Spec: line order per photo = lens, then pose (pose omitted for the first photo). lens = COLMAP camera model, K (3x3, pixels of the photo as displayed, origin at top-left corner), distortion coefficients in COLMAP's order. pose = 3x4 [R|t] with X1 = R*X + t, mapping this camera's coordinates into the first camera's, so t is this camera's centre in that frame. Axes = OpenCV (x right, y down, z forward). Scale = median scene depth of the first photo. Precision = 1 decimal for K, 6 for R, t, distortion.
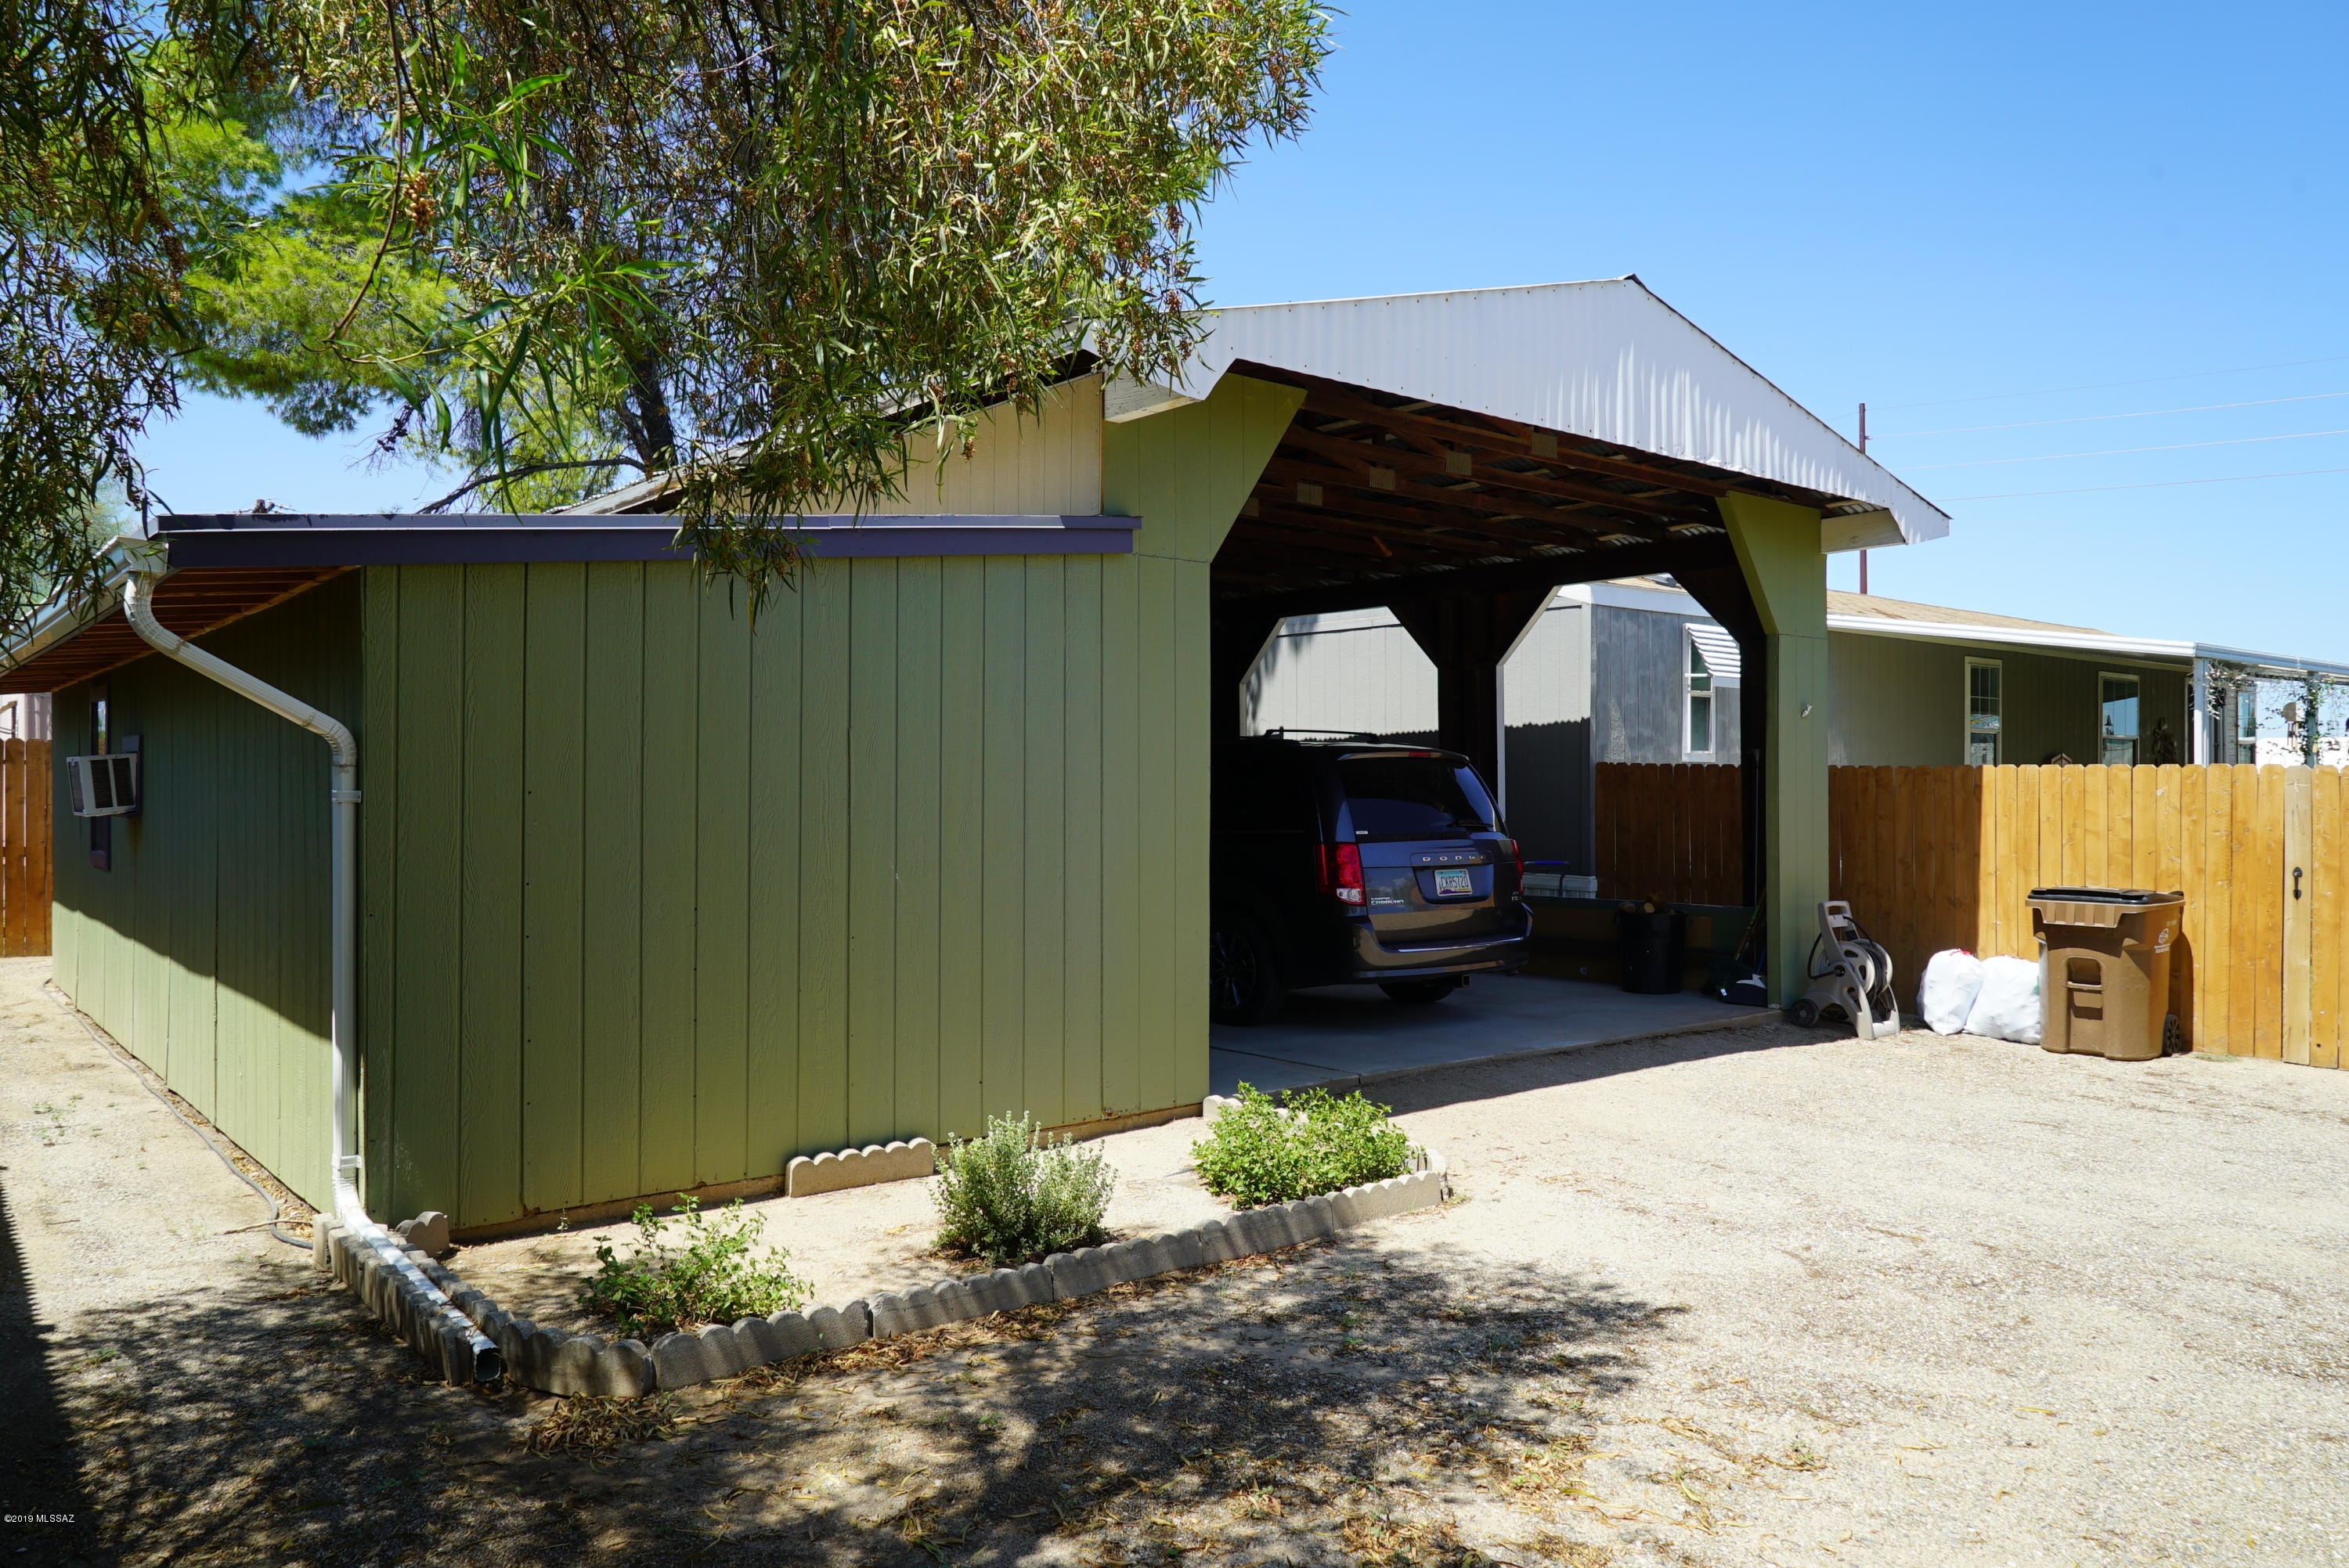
lens RADIAL K [[1637.5, 0, 1173.0], [0, 1637.5, 778.4], [0, 0, 1]] dist [-0.002121, 0.012692]
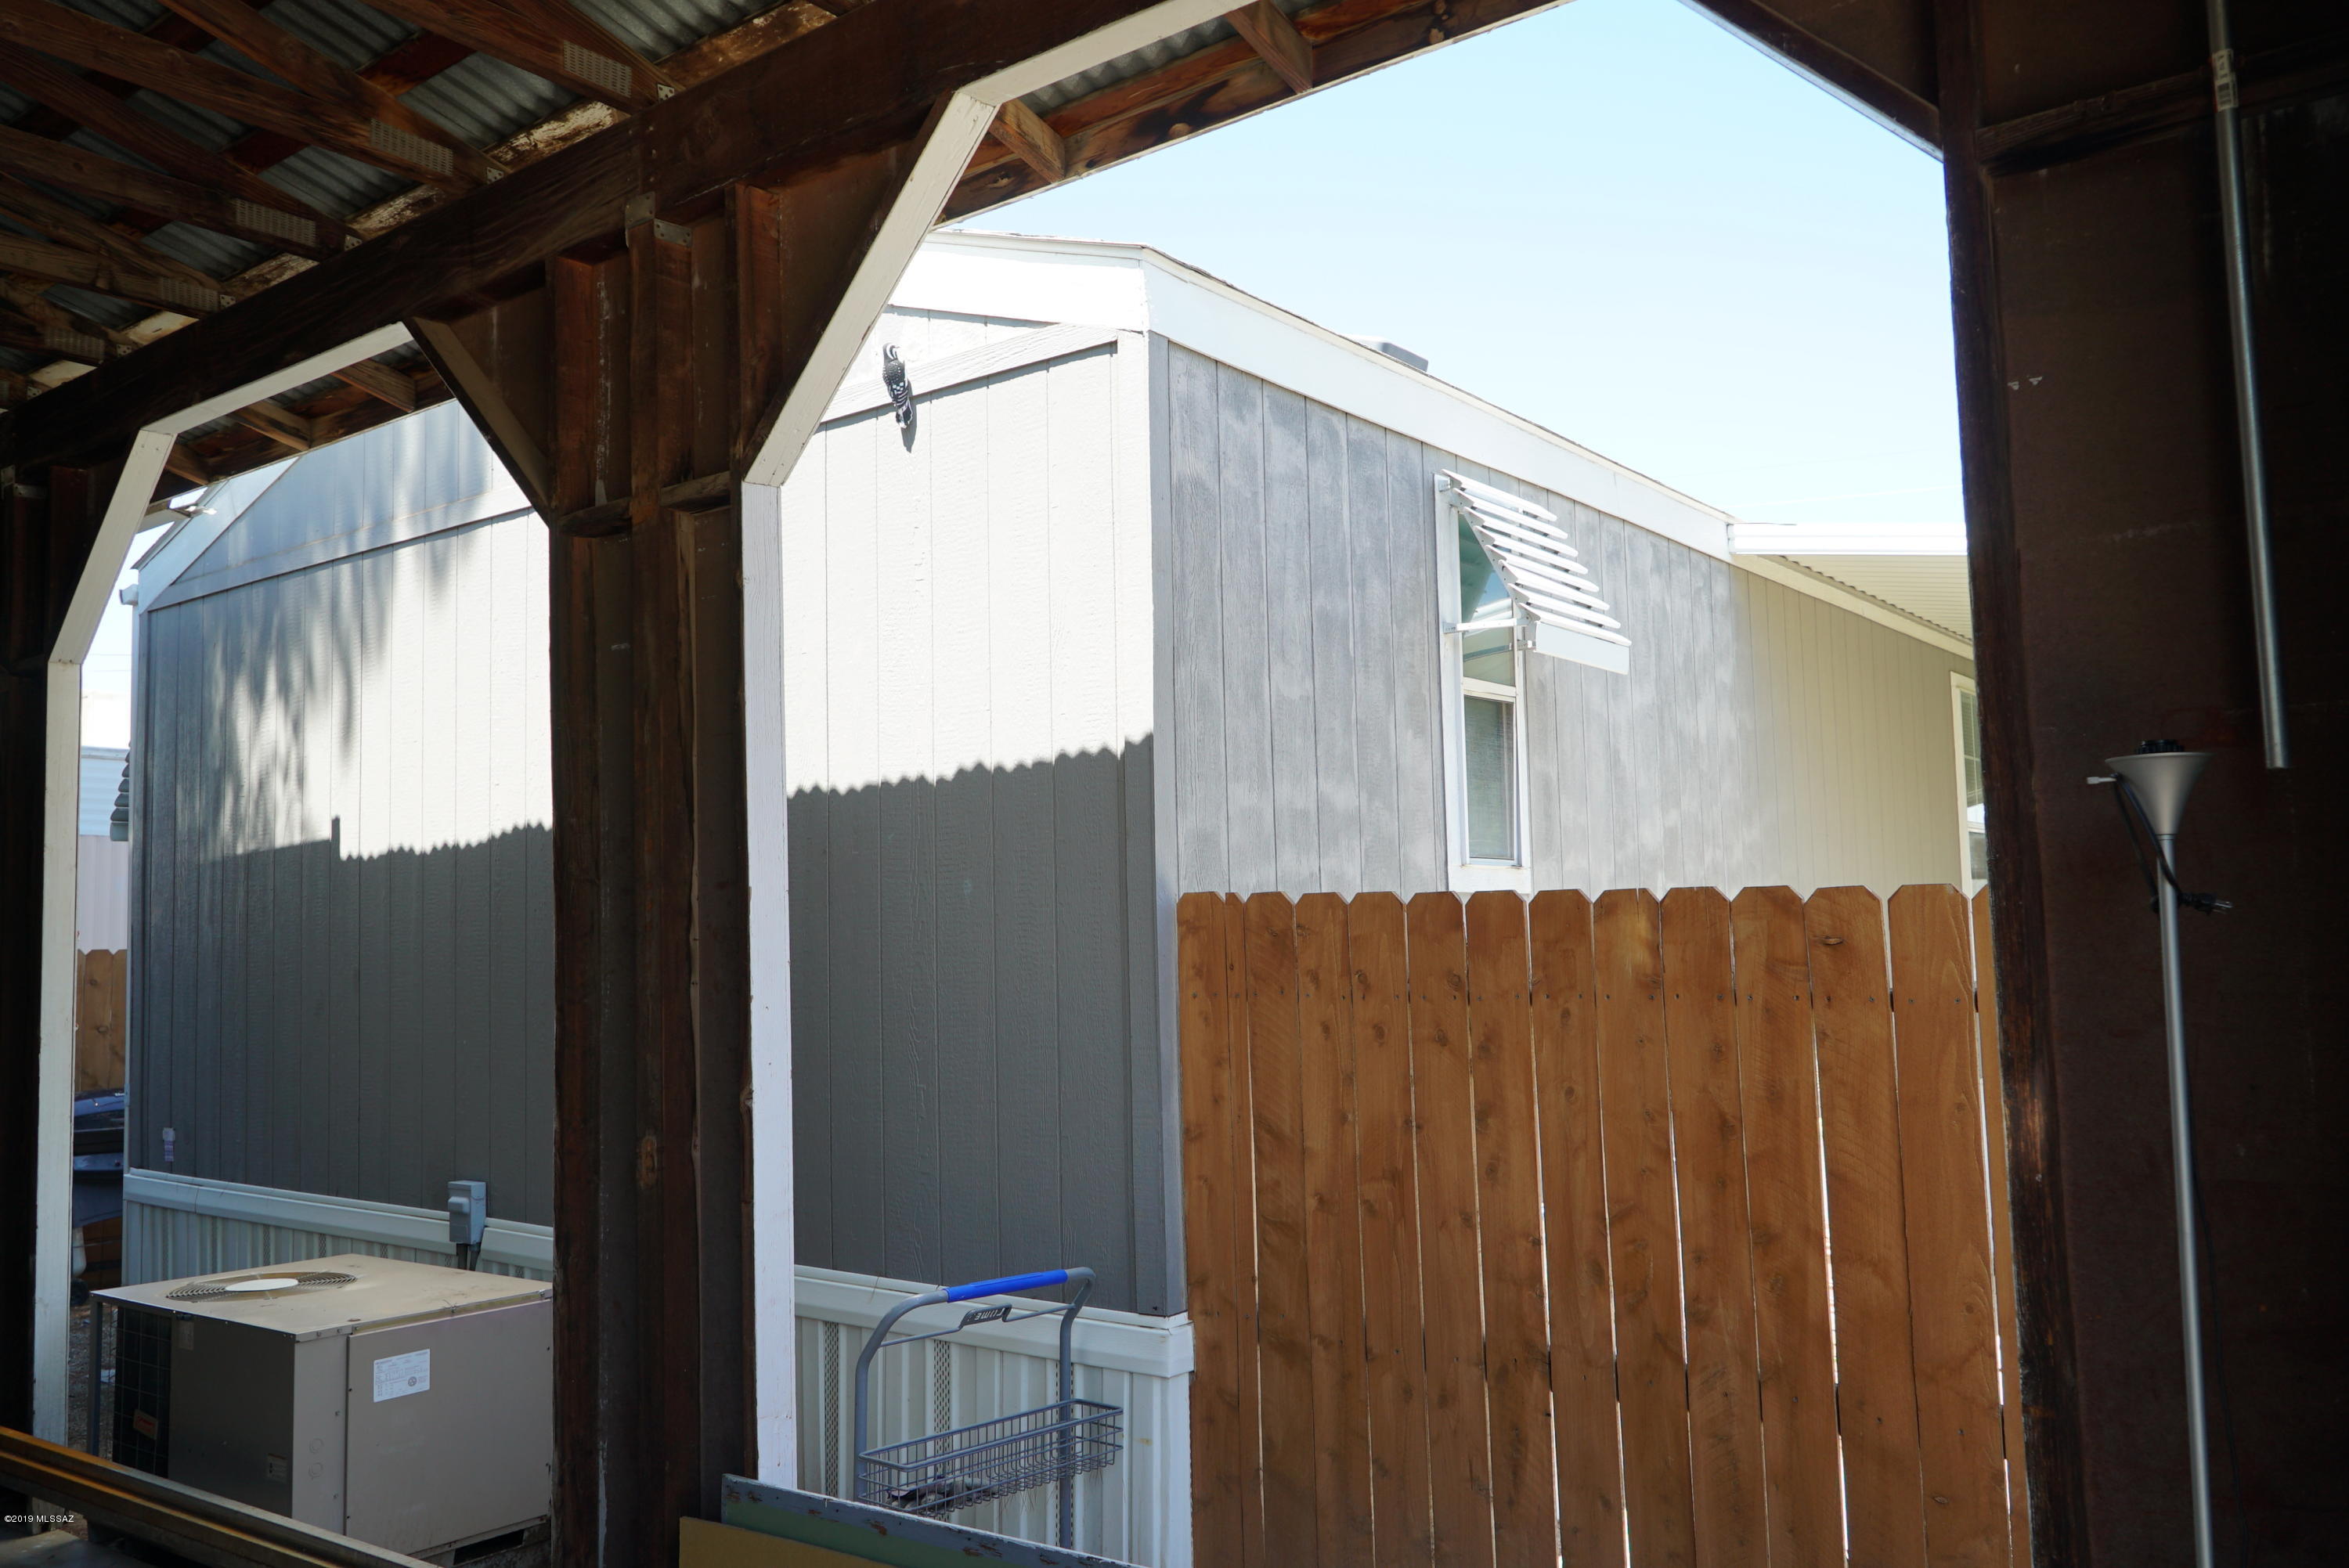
lens RADIAL K [[1809.5, 0, 1180.2], [0, 1809.5, 785.6], [0, 0, 1]] dist [-0.011485, 0.015680]
pose [[0.976299, -0.008404, 0.216261, 0.188155], [0.026434, 0.996395, -0.080613, -0.003347], [-0.214804, 0.084419, 0.973002, 0.684443]]
